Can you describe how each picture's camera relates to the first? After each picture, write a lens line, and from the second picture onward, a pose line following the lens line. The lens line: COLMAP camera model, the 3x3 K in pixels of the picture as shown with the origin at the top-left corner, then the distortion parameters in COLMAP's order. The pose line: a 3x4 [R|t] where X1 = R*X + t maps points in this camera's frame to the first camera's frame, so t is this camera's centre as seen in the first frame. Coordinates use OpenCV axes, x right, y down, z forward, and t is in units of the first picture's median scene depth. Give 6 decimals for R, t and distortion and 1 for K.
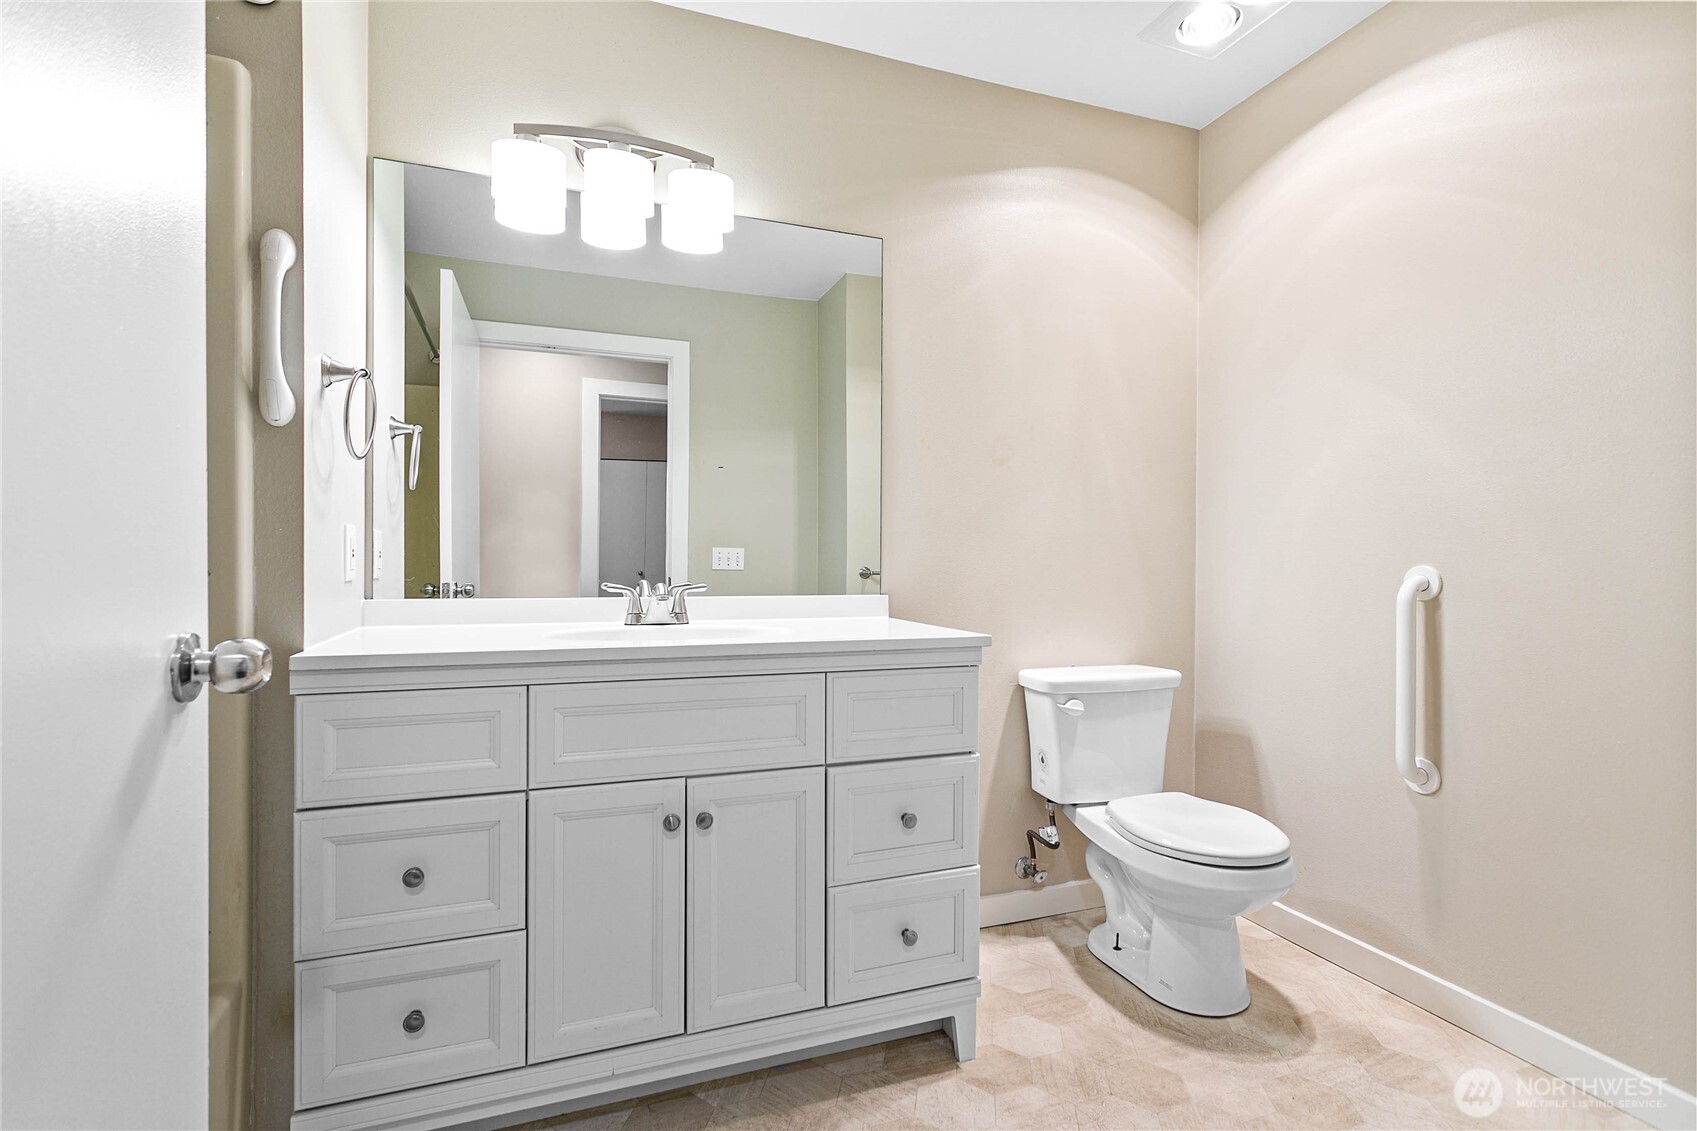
lens RADIAL K [[812.0, 0, 834.9], [0, 812.0, 566.8], [0, 0, 1]] dist [0.001212, 0.002590]
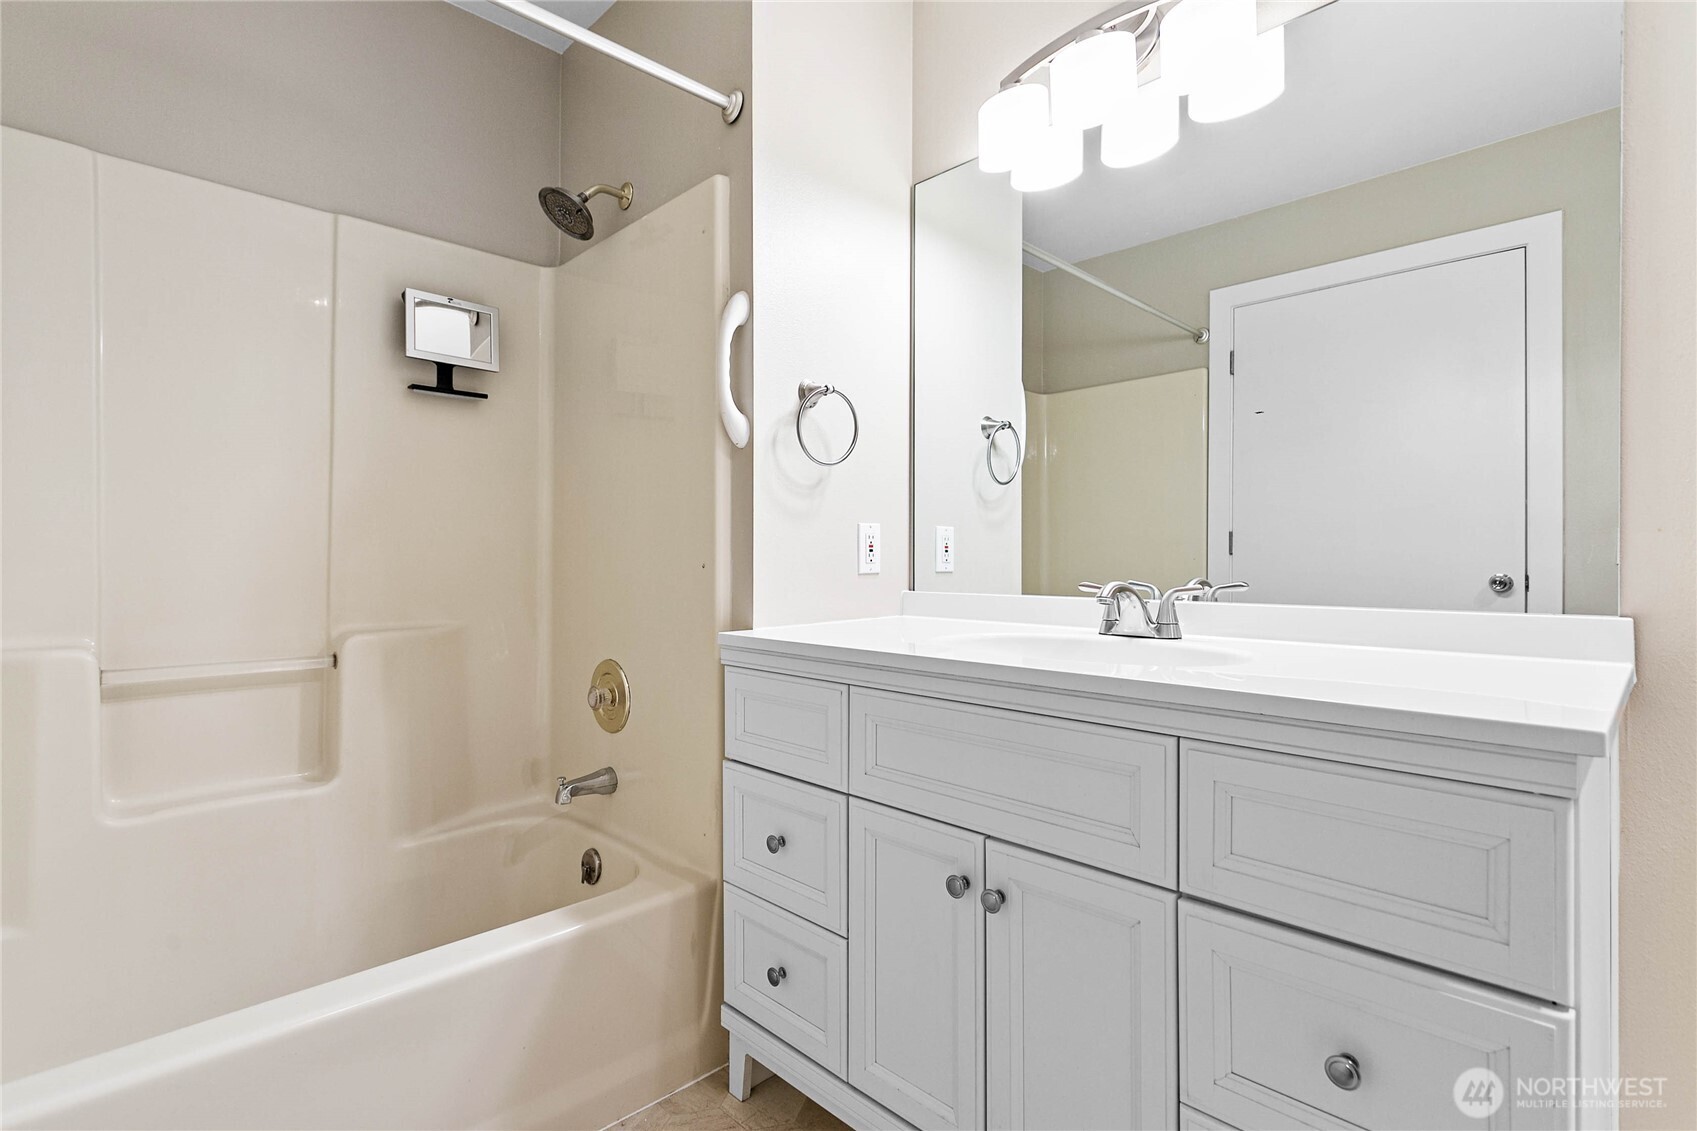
lens RADIAL K [[812.0, 0, 839.4], [0, 812.0, 558.8], [0, 0, 1]] dist [0.001212, 0.002590]
pose [[0.405895, -0.003247, -0.913914, 0.406130], [-0.000480, 0.999993, -0.003766, 0.001759], [0.913919, 0.001968, 0.405891, 0.499378]]
